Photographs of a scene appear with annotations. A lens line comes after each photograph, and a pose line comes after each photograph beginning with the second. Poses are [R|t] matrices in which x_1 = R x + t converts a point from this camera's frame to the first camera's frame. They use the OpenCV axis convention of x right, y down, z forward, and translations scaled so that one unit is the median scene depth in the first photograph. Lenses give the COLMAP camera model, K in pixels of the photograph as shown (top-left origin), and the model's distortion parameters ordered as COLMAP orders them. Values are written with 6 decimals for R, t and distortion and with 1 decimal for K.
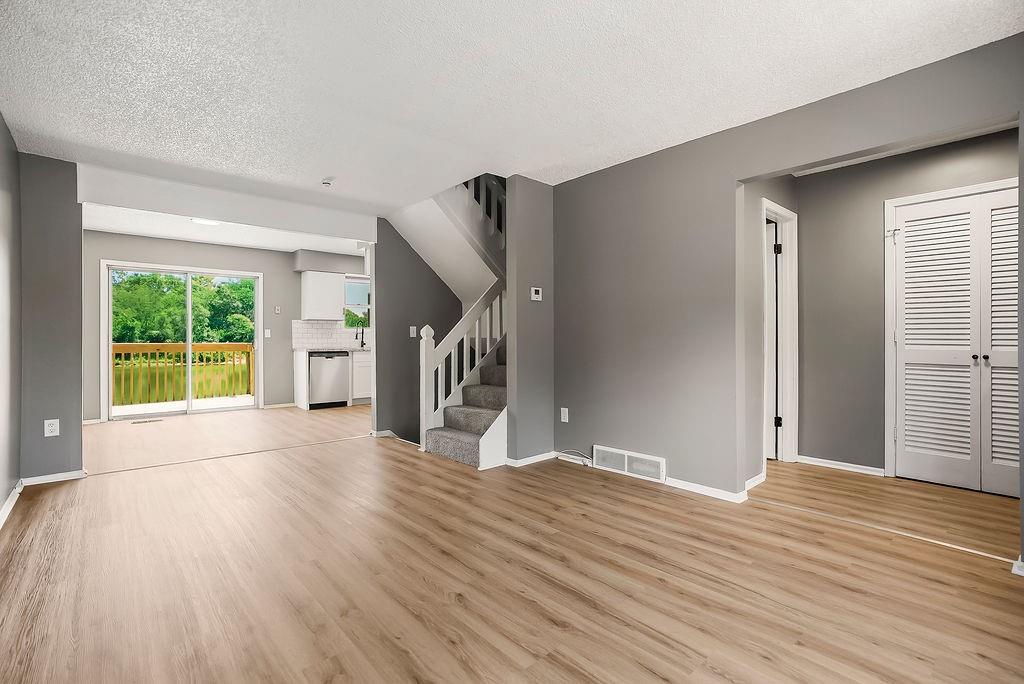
lens RADIAL K [[479.2, 0, 520.9], [0, 479.2, 334.5], [0, 0, 1]] dist [-0.037804, 0.017494]
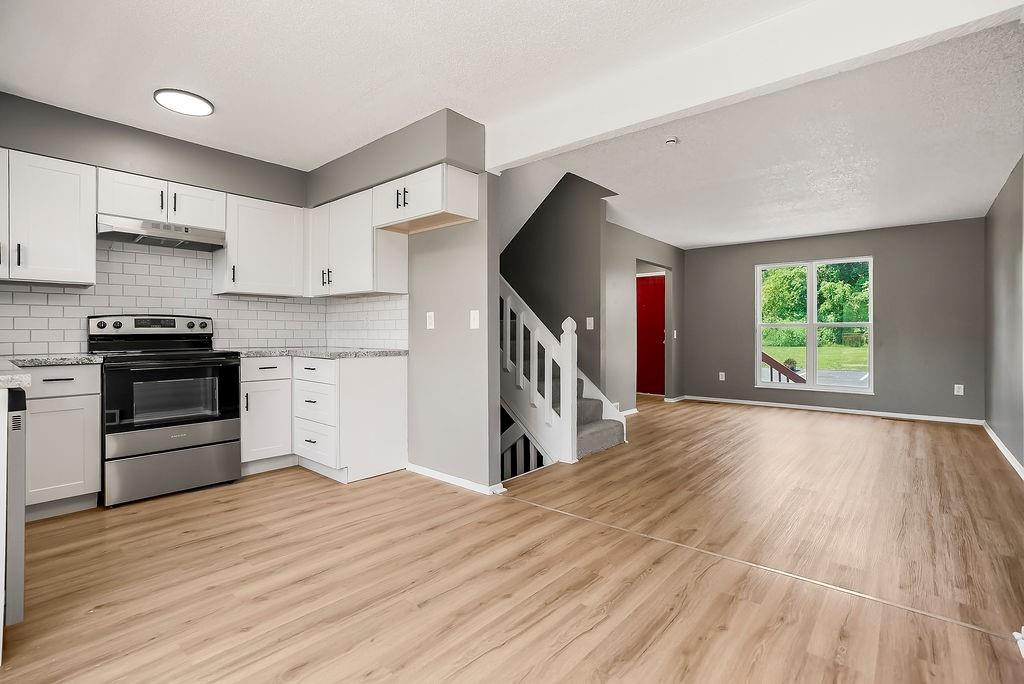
lens RADIAL K [[479.2, 0, 506.0], [0, 479.2, 330.7], [0, 0, 1]] dist [-0.037804, 0.017494]
pose [[-0.115934, 0.009899, 0.993208, -0.654175], [-0.007389, 0.999914, -0.010828, 0.010060], [-0.993229, -0.008594, -0.115851, 0.763284]]
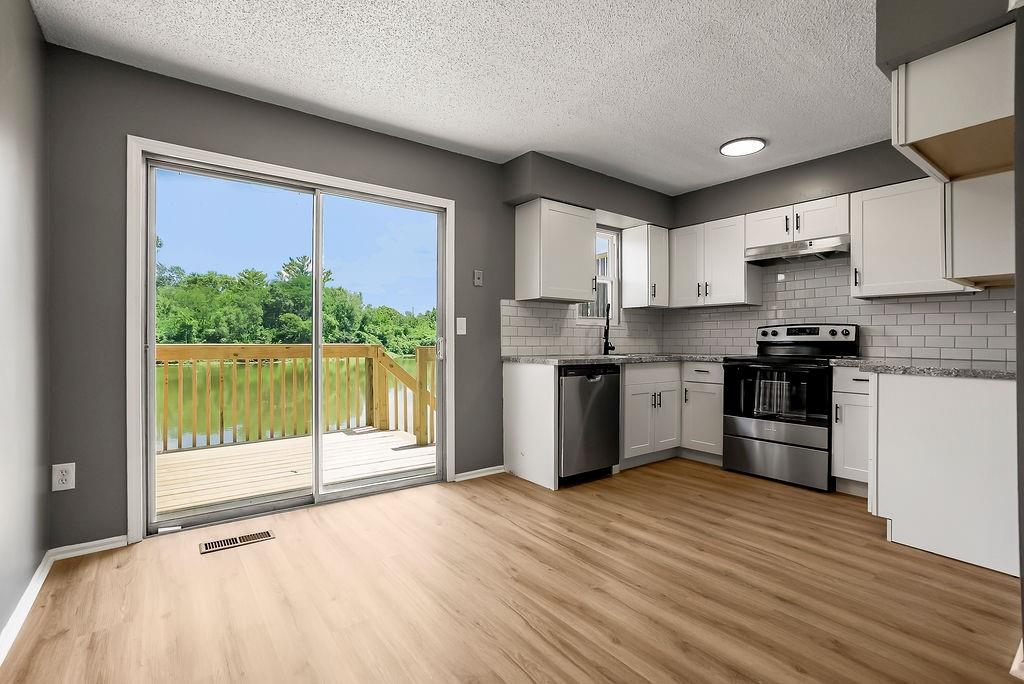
lens RADIAL K [[479.2, 0, 514.8], [0, 479.2, 340.9], [0, 0, 1]] dist [-0.037804, 0.017494]
pose [[0.996152, 0.007850, -0.087293, -0.426915], [-0.006879, 0.999911, 0.011420, 0.006850], [0.087375, -0.010775, 0.996117, 0.506077]]
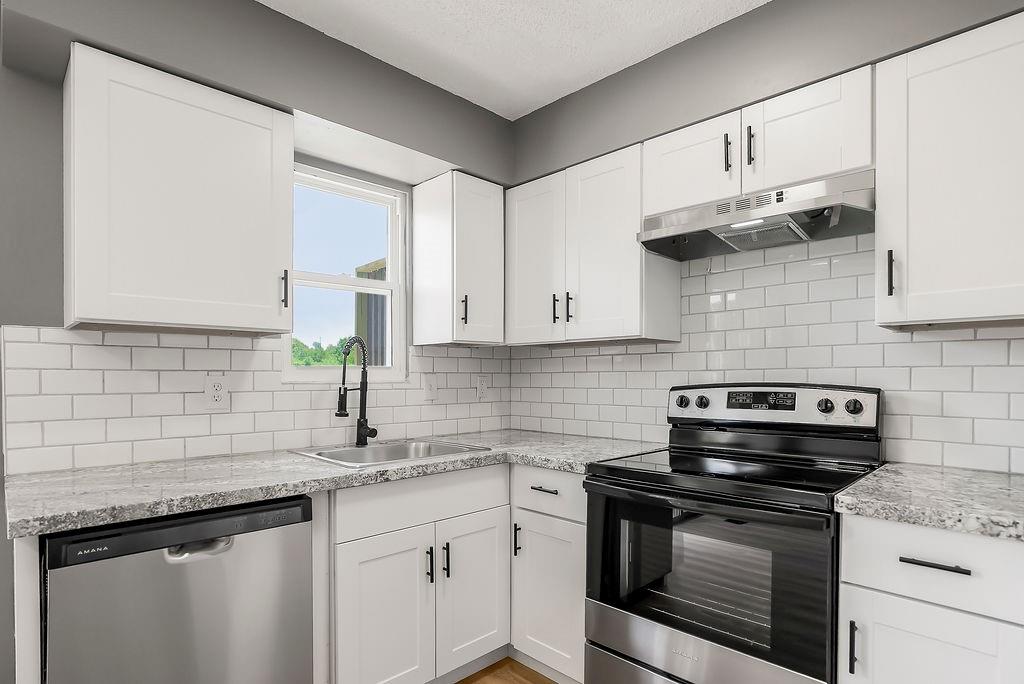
lens RADIAL K [[535.8, 0, 518.1], [0, 535.8, 383.5], [0, 0, 1]] dist [-0.022128, 0.002299]
pose [[0.998858, 0.003371, 0.047654, -0.291225], [-0.004554, 0.999684, 0.024735, -0.014007], [-0.047555, -0.024924, 0.998558, 0.790957]]
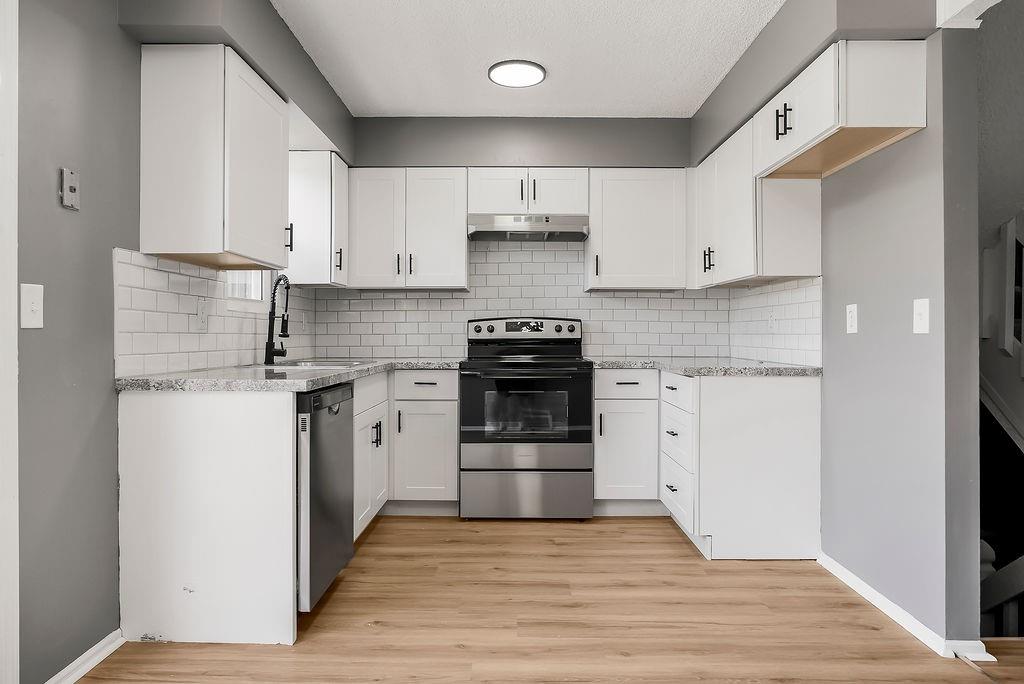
lens RADIAL K [[622.3, 0, 513.4], [0, 622.3, 334.6], [0, 0, 1]] dist [-0.024557, 0.007759]
pose [[0.675211, 0.006438, 0.737596, -0.570645], [-0.012124, 0.999924, 0.002371, 0.006061], [-0.737525, -0.010543, 0.675238, 0.685002]]
